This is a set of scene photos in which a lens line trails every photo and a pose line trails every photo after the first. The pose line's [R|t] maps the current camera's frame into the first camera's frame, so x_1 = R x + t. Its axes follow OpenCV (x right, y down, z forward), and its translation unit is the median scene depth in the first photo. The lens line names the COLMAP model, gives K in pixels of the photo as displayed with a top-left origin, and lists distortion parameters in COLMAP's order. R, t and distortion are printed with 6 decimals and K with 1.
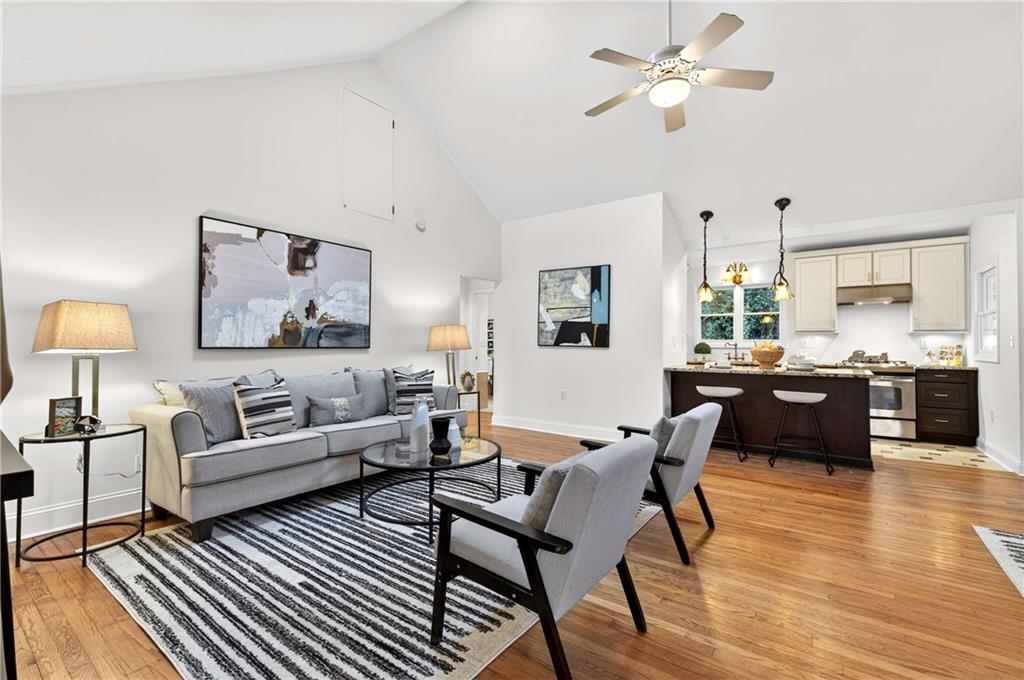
lens RADIAL K [[443.2, 0, 513.8], [0, 443.2, 342.0], [0, 0, 1]] dist [0.002892, 0.000141]
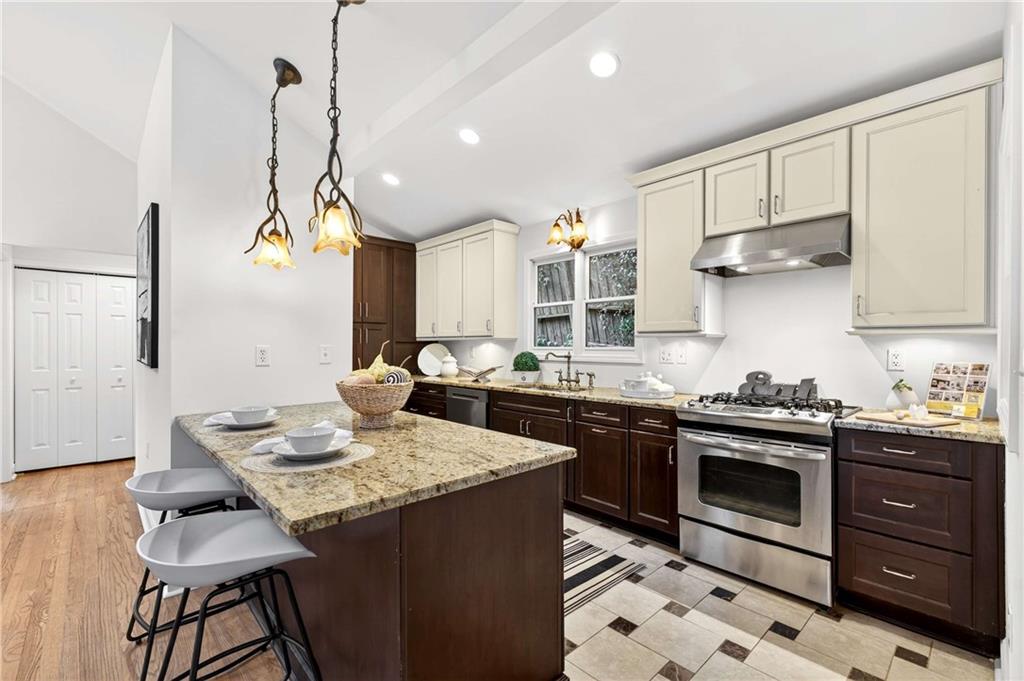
lens RADIAL K [[443.2, 0, 513.8], [0, 443.2, 342.5], [0, 0, 1]] dist [0.002892, 0.000141]
pose [[0.983100, -0.004157, -0.183020, 0.854676], [0.003719, 0.999989, -0.002737, -0.015586], [0.183030, 0.002010, 0.983105, 0.694404]]
